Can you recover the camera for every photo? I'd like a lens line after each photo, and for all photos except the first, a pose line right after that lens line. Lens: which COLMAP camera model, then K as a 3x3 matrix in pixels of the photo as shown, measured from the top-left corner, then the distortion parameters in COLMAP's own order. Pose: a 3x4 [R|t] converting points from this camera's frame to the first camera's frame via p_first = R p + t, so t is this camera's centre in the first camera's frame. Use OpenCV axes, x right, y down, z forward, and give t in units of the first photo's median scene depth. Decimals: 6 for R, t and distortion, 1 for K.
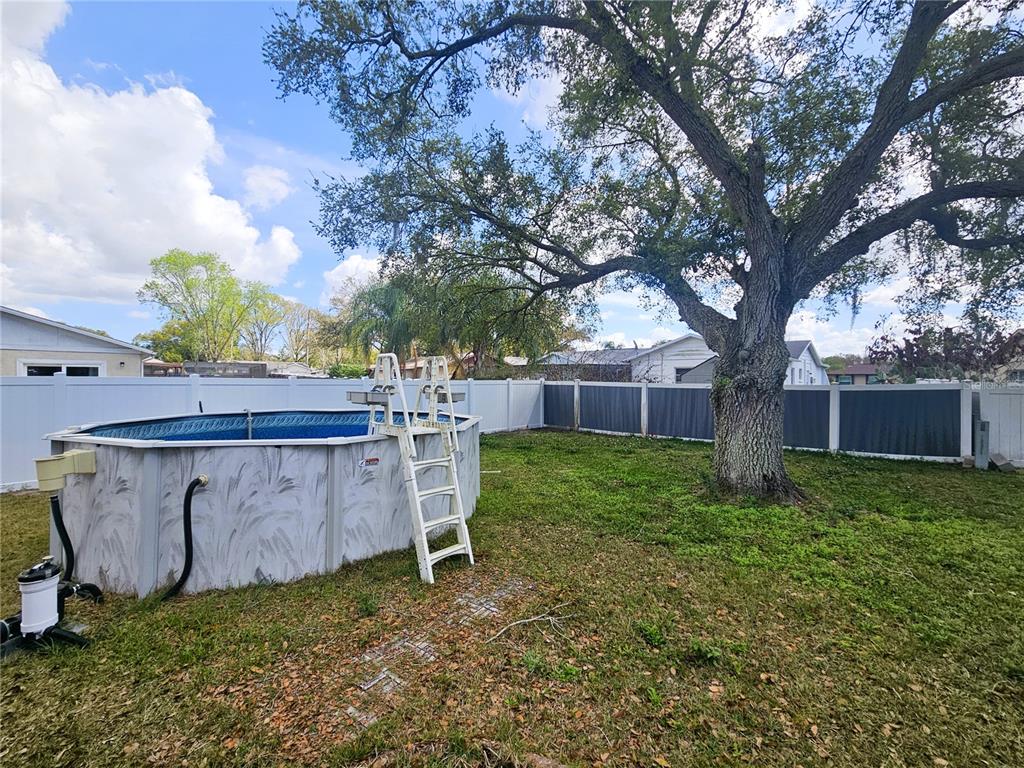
lens RADIAL K [[441.8, 0, 509.9], [0, 441.8, 378.1], [0, 0, 1]] dist [-0.000059, 0.000001]
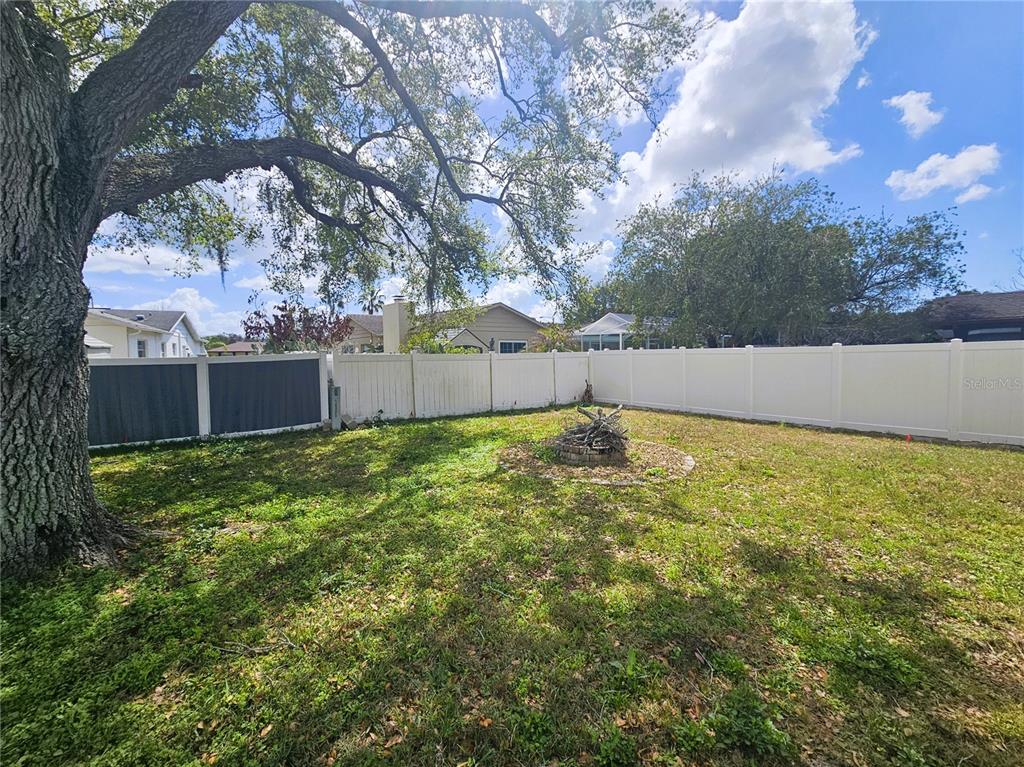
lens RADIAL K [[426.0, 0, 512.2], [0, 426.0, 376.4], [0, 0, 1]] dist [-0.000825, 0.000253]
pose [[0.331274, -0.054215, 0.941976, 0.187229], [0.011511, 0.998506, 0.053421, 0.016735], [-0.943464, -0.006854, 0.331403, 0.201533]]
